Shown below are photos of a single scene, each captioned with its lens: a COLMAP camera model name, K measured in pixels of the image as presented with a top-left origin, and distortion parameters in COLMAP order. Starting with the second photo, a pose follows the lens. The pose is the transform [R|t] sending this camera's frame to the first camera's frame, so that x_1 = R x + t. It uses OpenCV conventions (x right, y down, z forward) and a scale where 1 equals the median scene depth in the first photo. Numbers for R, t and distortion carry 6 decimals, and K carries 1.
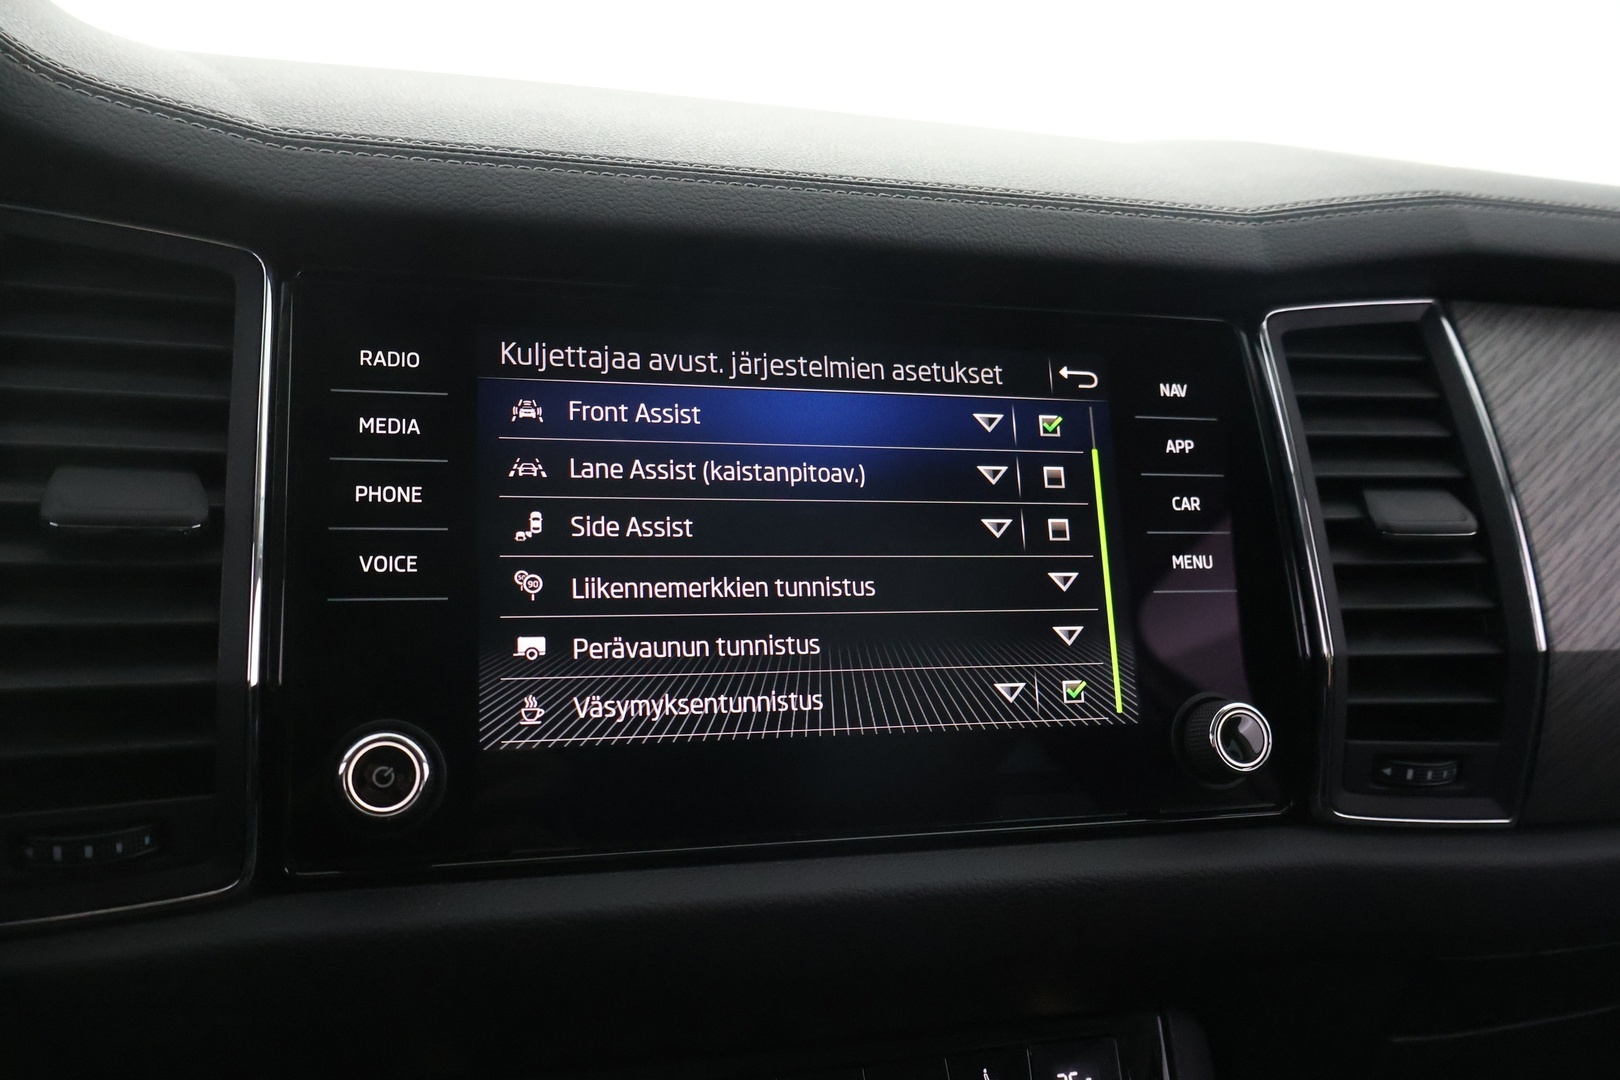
lens RADIAL K [[1372.4, 0, 810.0], [0, 1372.4, 529.9], [0, 0, 1]] dist [0.005427, -0.016199]
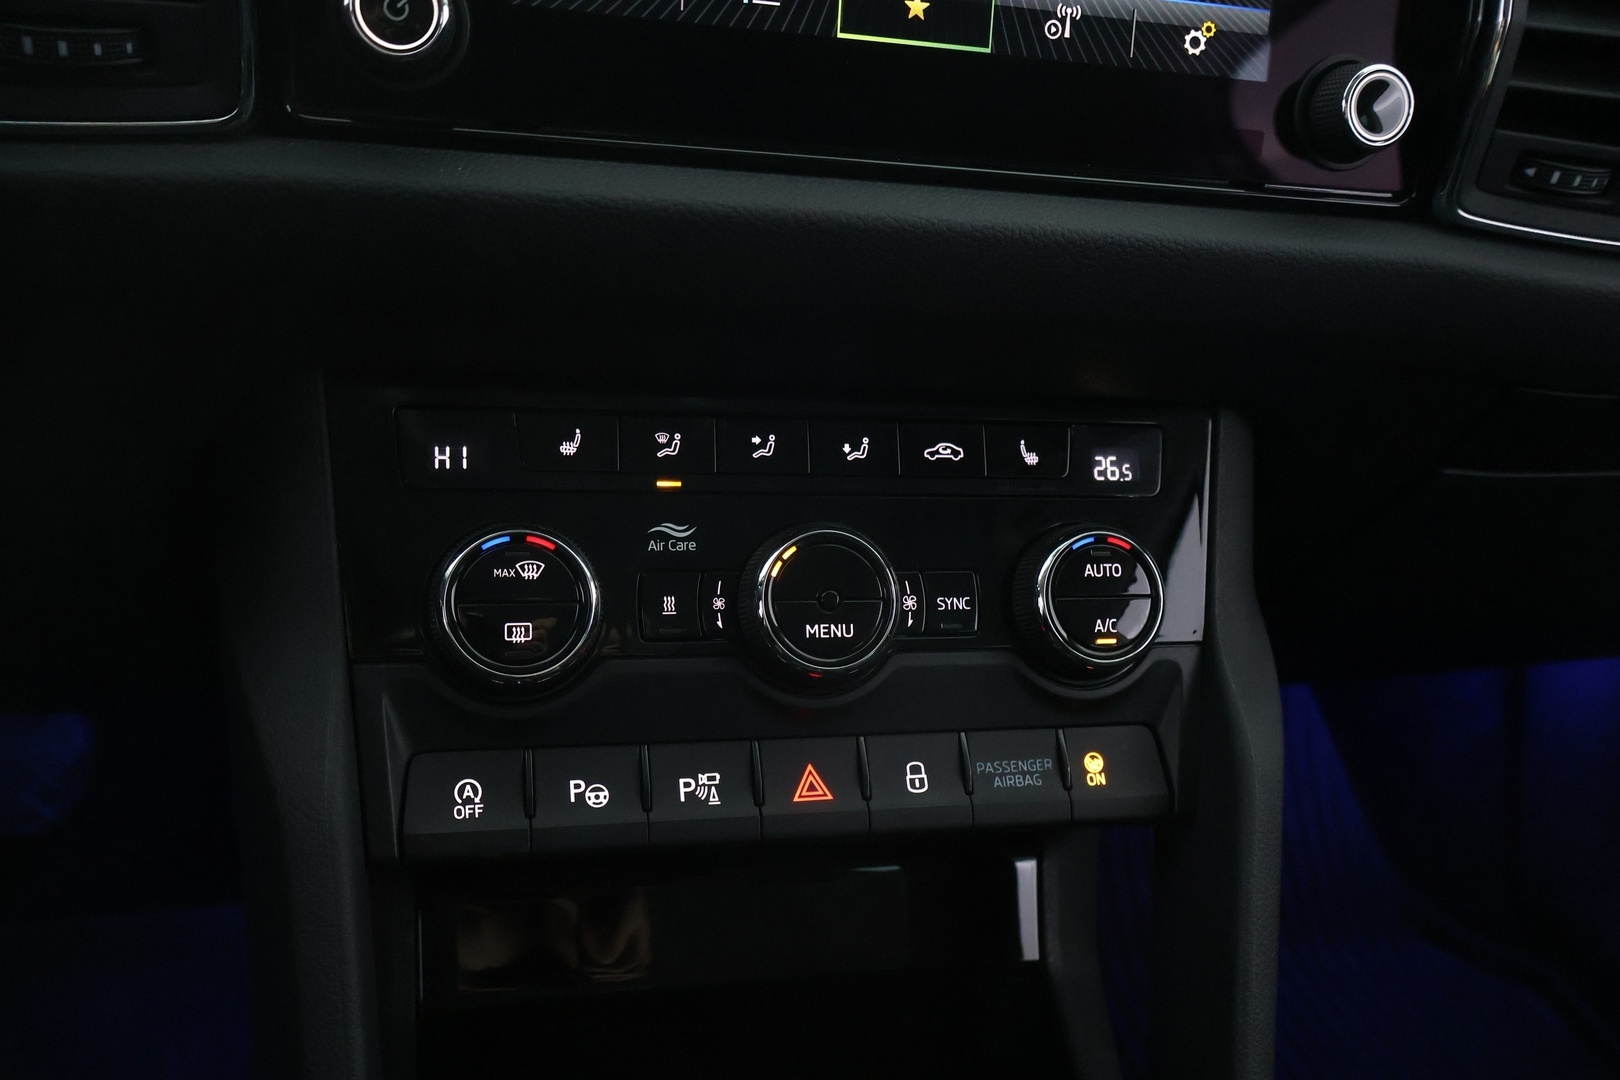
lens RADIAL K [[1372.4, 0, 800.7], [0, 1372.4, 542.8], [0, 0, 1]] dist [0.005427, -0.016199]
pose [[0.993675, 0.111414, -0.014001, -0.006251], [-0.098281, 0.923231, 0.371463, 0.116452], [0.054313, -0.367738, 0.928342, 0.070366]]
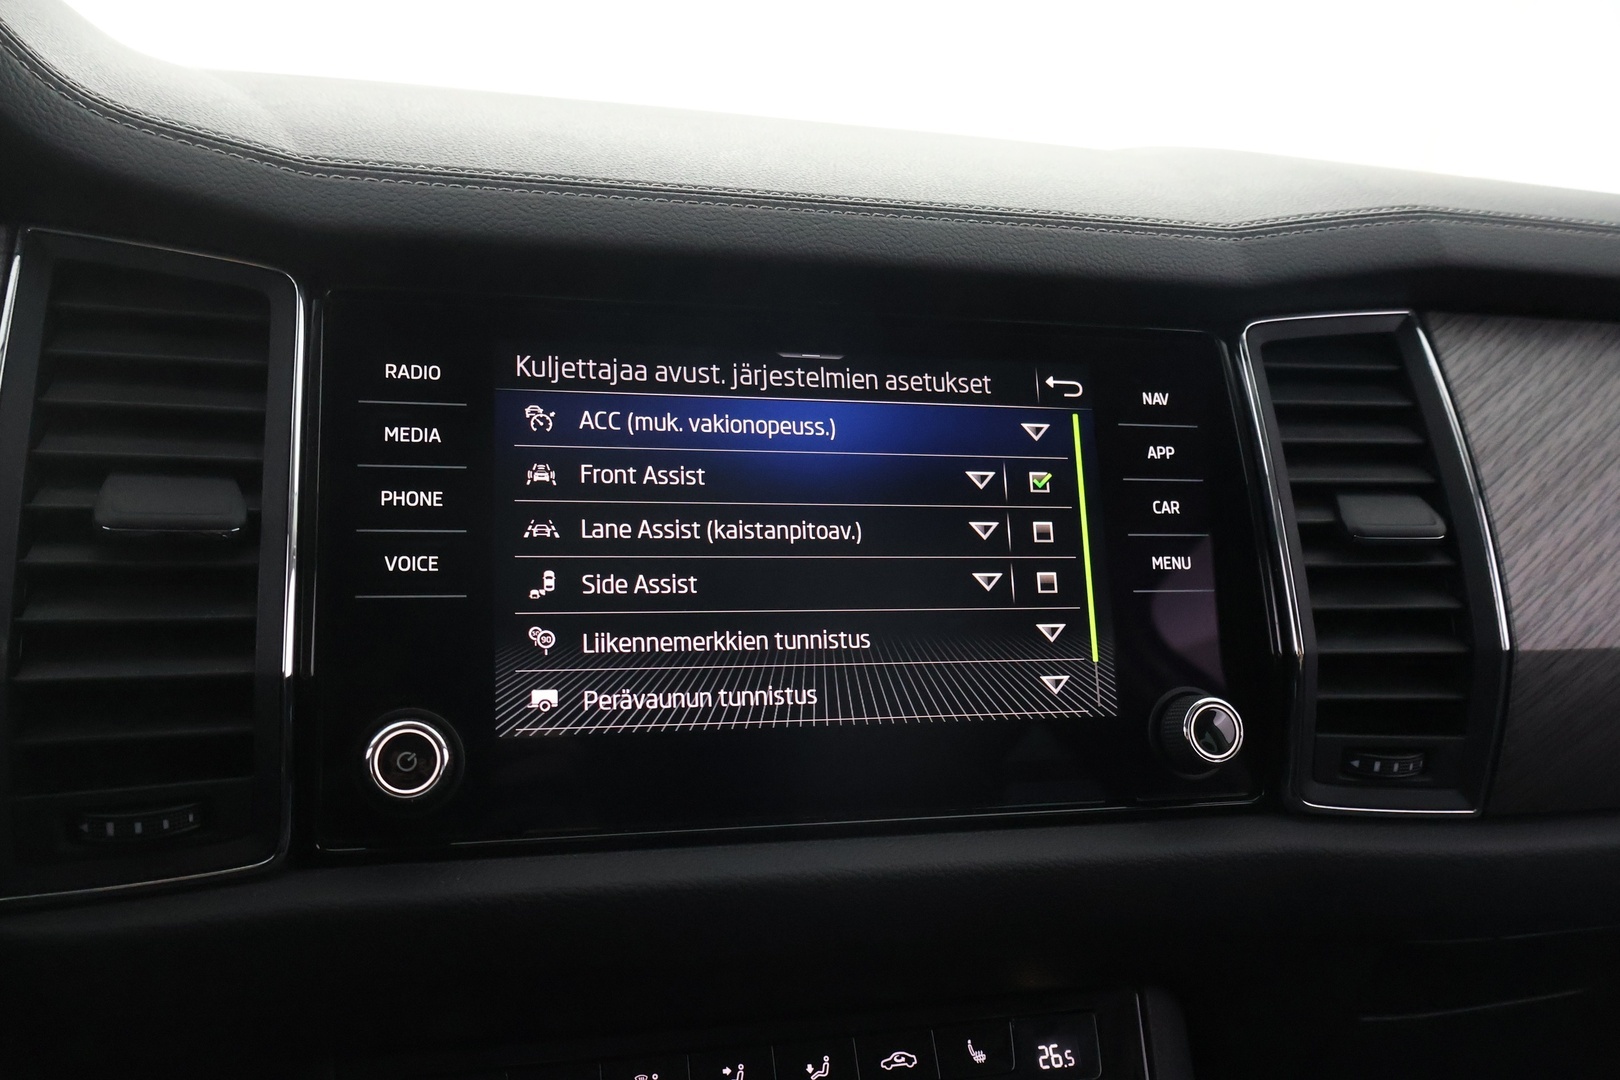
lens RADIAL K [[1372.4, 0, 800.7], [0, 1372.4, 532.0], [0, 0, 1]] dist [0.005427, -0.016199]
pose [[0.999734, 0.004618, -0.022610, 0.019104], [-0.004311, 0.999898, 0.013608, -0.013889], [0.022671, -0.013507, 0.999652, -0.058903]]
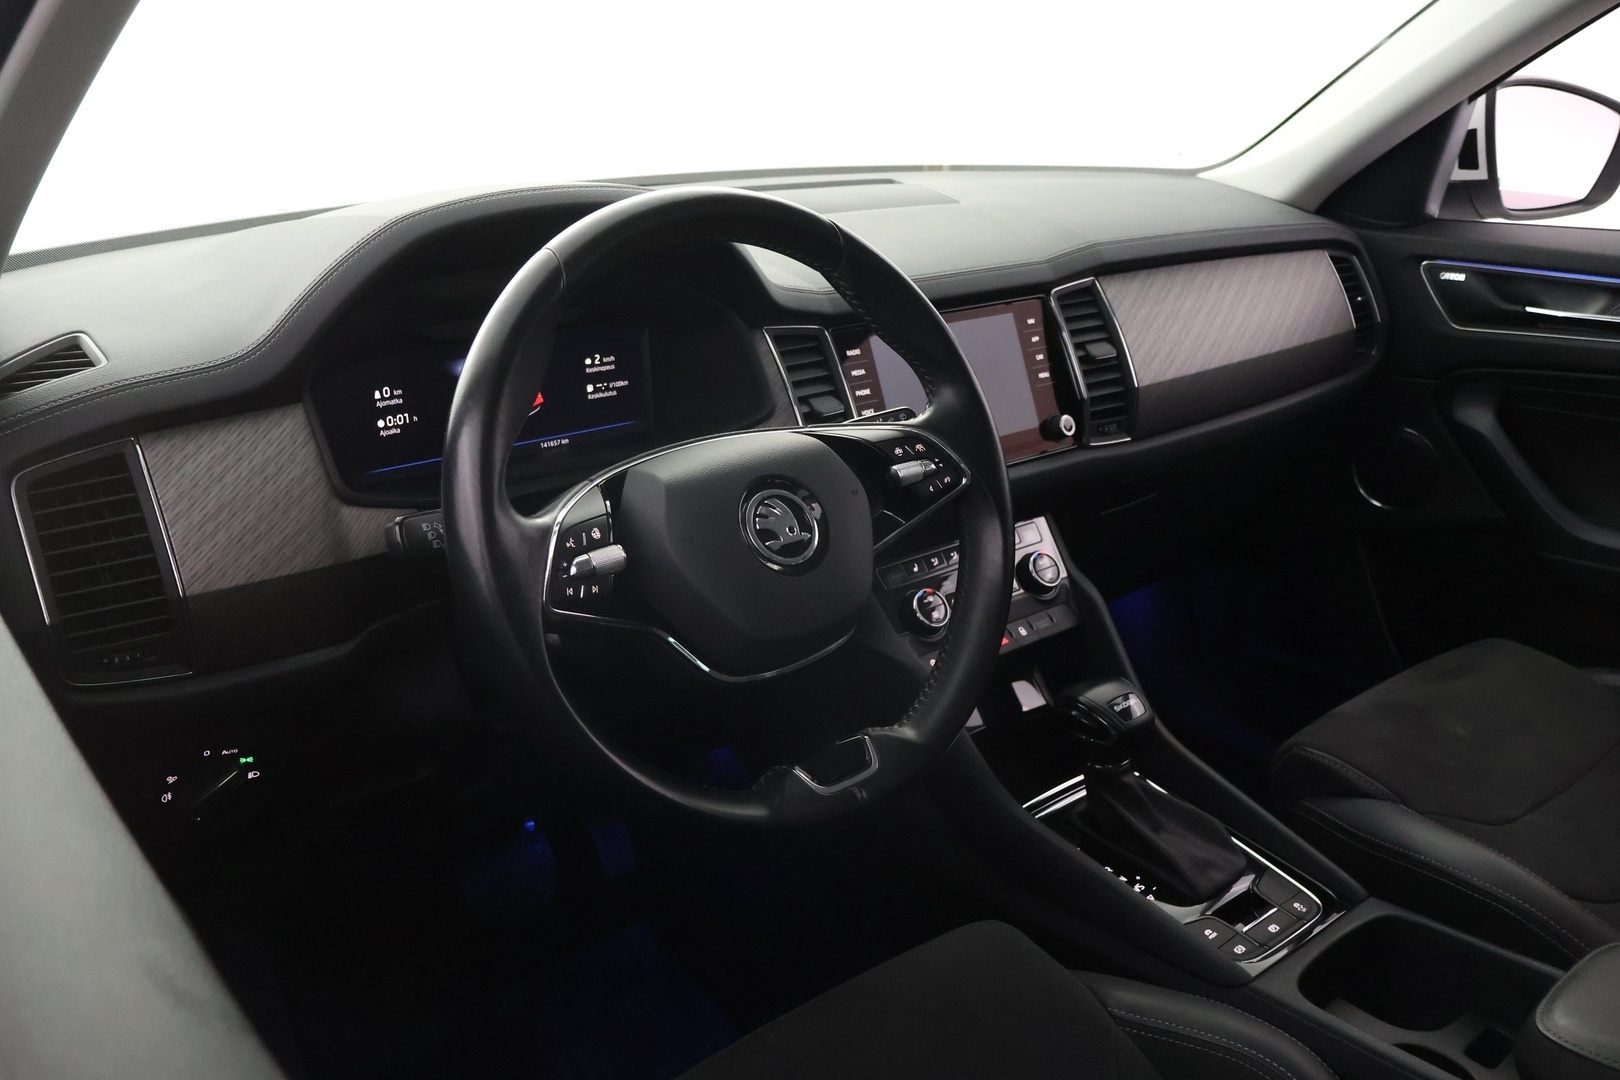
lens RADIAL K [[1372.4, 0, 810.8], [0, 1372.4, 542.8], [0, 0, 1]] dist [0.005427, -0.016199]
pose [[0.916966, -0.182672, 0.354689, -1.500079], [0.110817, 0.970656, 0.213416, -0.356695], [-0.383266, -0.156390, 0.910302, -1.865042]]
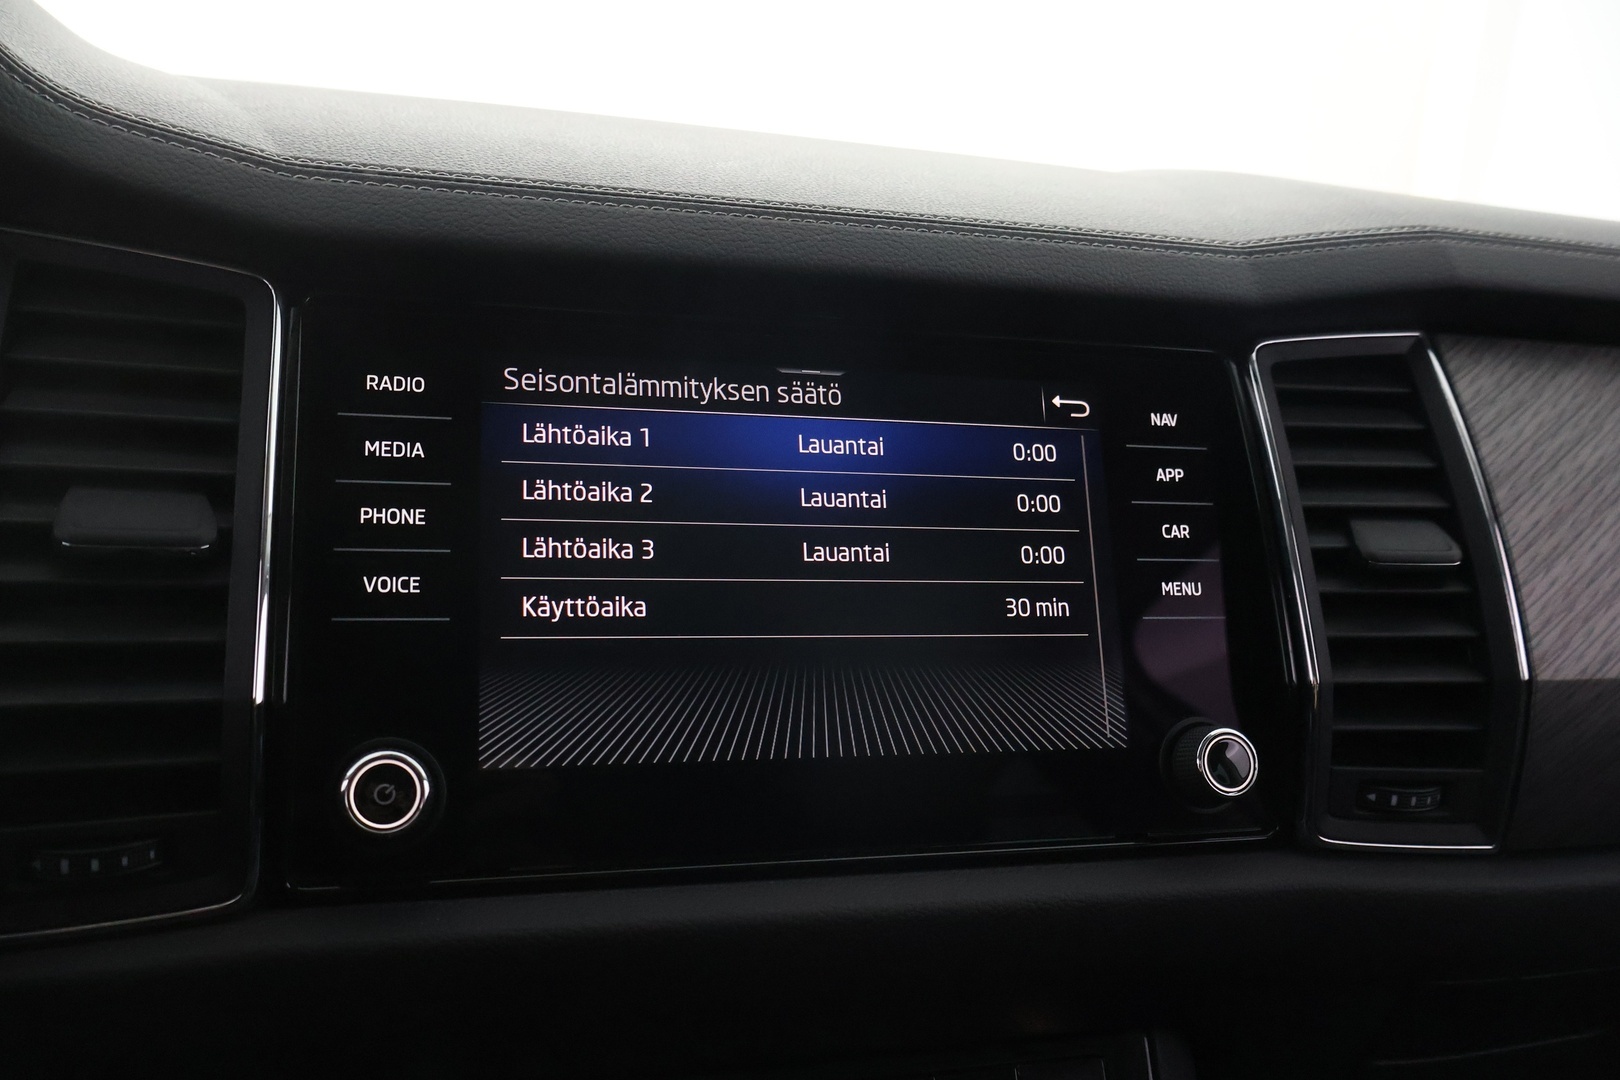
lens RADIAL K [[1372.4, 0, 807.8], [0, 1372.4, 530.1], [0, 0, 1]] dist [0.005427, -0.016199]
pose [[0.999957, 0.009228, 0.000344, 0.001027], [-0.009223, 0.999881, -0.012346, -0.005179], [-0.000458, 0.012342, 0.999924, -0.017716]]
